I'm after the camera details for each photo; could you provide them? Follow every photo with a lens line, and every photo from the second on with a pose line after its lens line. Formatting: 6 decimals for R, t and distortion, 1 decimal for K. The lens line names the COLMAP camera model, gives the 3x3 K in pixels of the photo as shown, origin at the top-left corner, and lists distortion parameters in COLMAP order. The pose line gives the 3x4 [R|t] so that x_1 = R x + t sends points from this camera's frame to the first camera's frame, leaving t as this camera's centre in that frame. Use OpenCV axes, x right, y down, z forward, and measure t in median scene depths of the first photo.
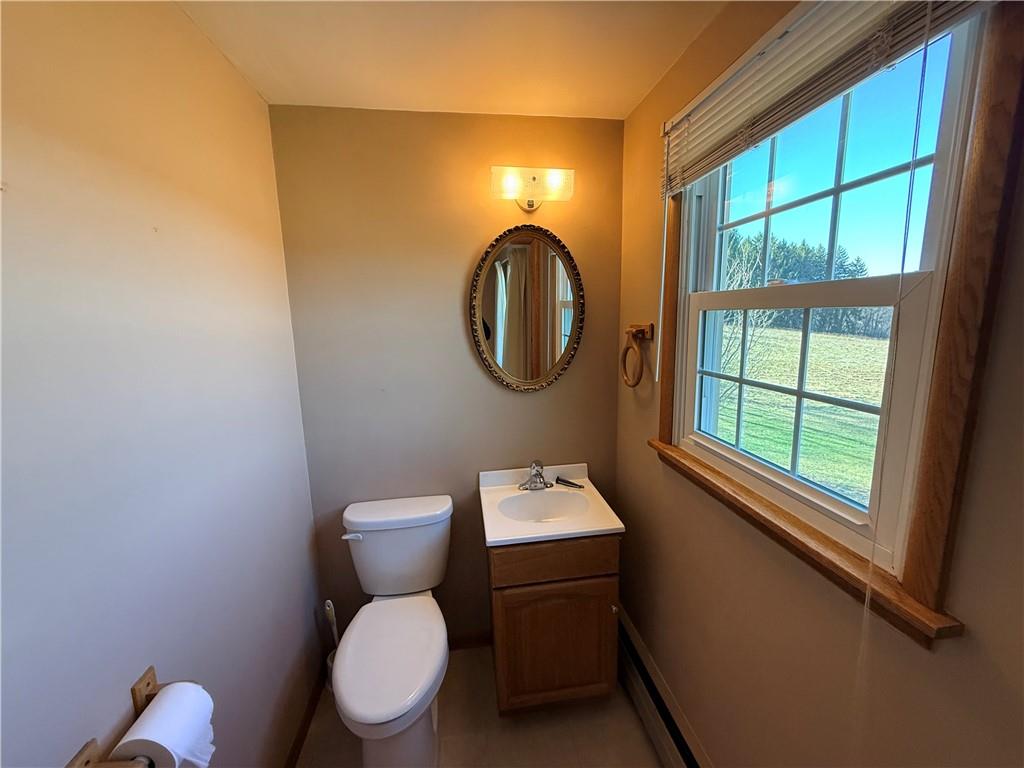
lens RADIAL K [[412.0, 0, 512.0], [0, 412.0, 384.0], [0, 0, 1]] dist [-0.000178, -0.000008]
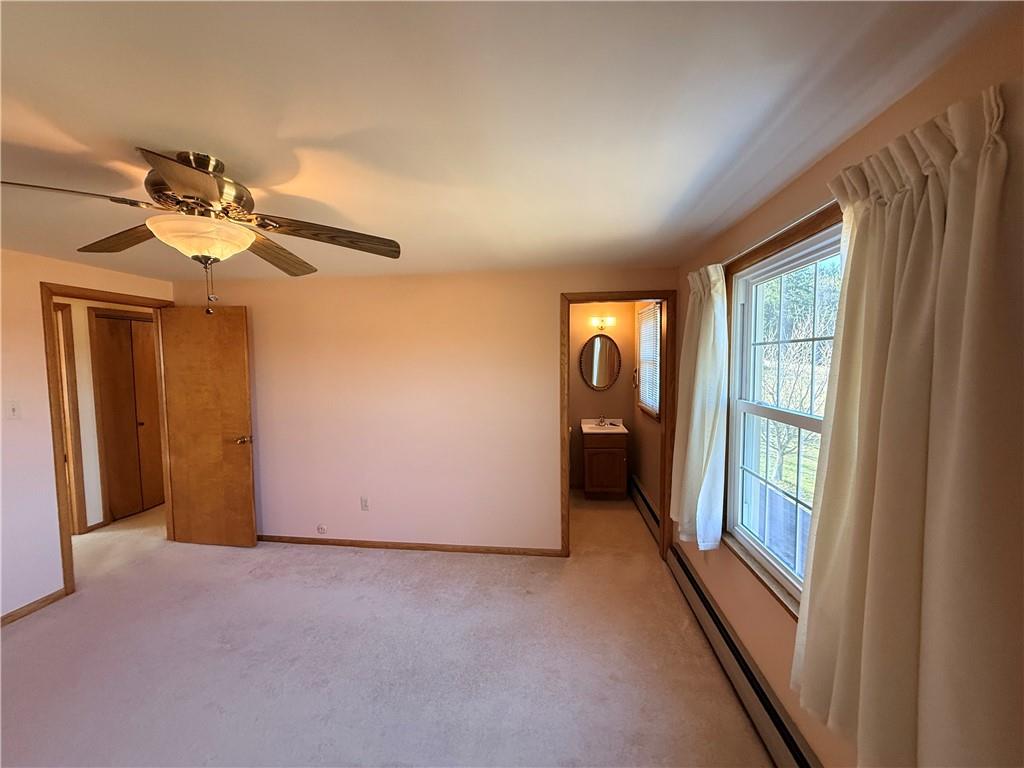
lens RADIAL K [[412.0, 0, 512.0], [0, 412.0, 384.0], [0, 0, 1]] dist [-0.000178, -0.000008]
pose [[0.964481, 0.028480, -0.262612, 0.215792], [-0.055649, 0.993766, -0.096604, 0.313309], [0.258224, 0.107787, 0.960053, -2.055934]]
